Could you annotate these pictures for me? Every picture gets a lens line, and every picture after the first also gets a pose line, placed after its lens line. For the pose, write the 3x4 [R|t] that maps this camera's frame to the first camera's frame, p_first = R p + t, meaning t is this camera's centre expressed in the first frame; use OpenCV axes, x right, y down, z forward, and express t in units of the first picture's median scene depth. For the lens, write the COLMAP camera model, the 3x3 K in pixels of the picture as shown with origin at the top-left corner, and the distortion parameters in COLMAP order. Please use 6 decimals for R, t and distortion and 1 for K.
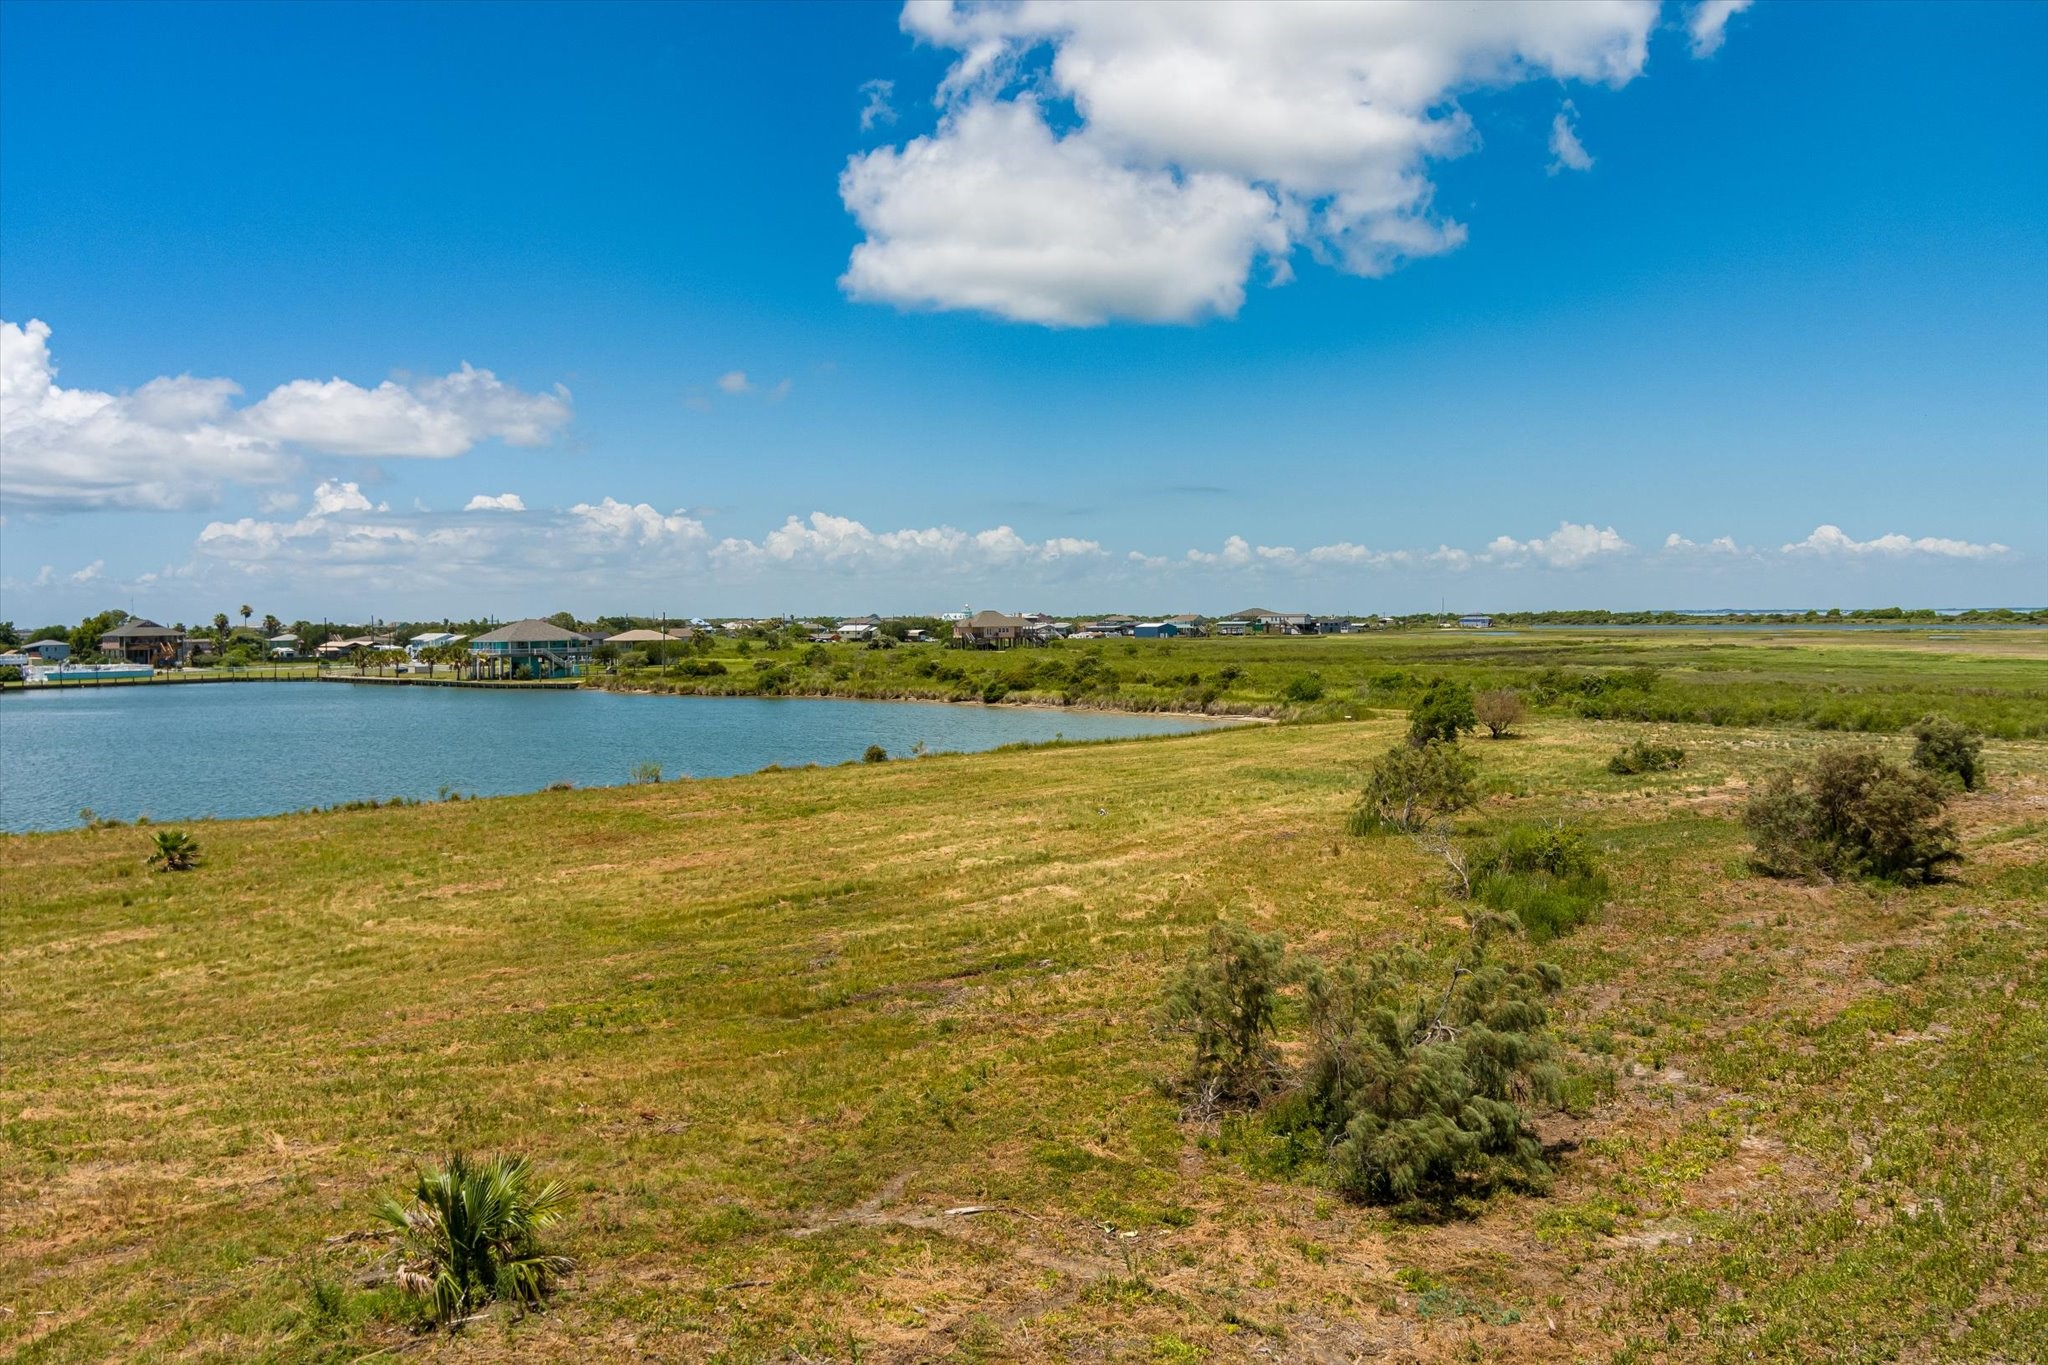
lens RADIAL K [[1661.4, 0, 1022.0], [0, 1661.4, 654.2], [0, 0, 1]] dist [-0.055645, 0.019256]
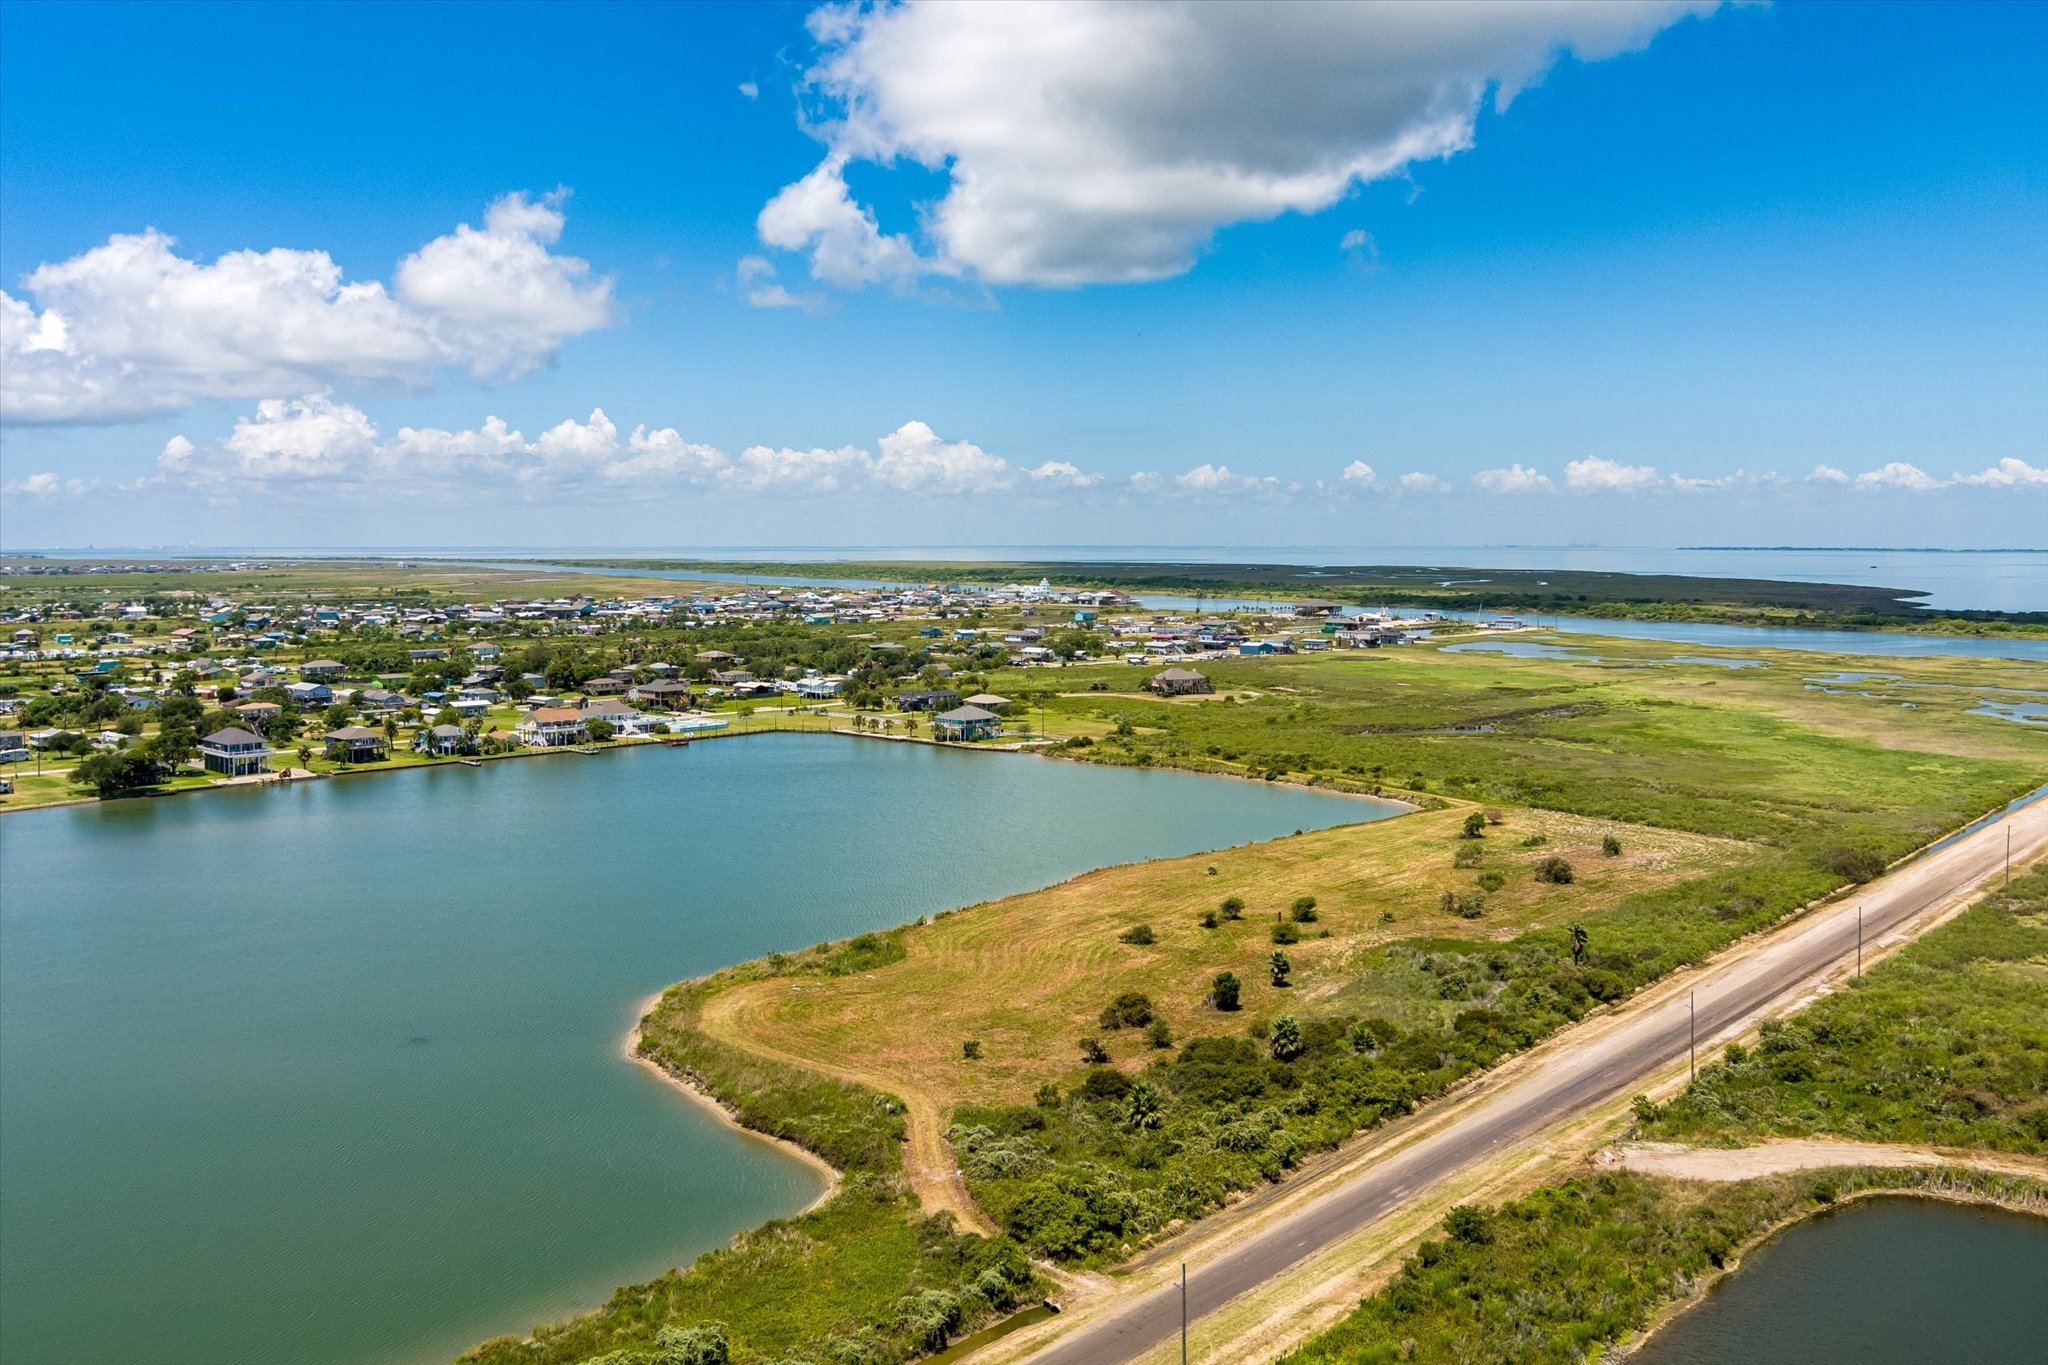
lens RADIAL K [[1661.4, 0, 1022.0], [0, 1661.4, 654.2], [0, 0, 1]] dist [-0.055645, 0.019256]
pose [[0.999676, 0.013605, -0.021504, -0.725771], [-0.012883, 0.999360, 0.033380, -0.498789], [0.021945, -0.033092, 0.999211, -2.867459]]
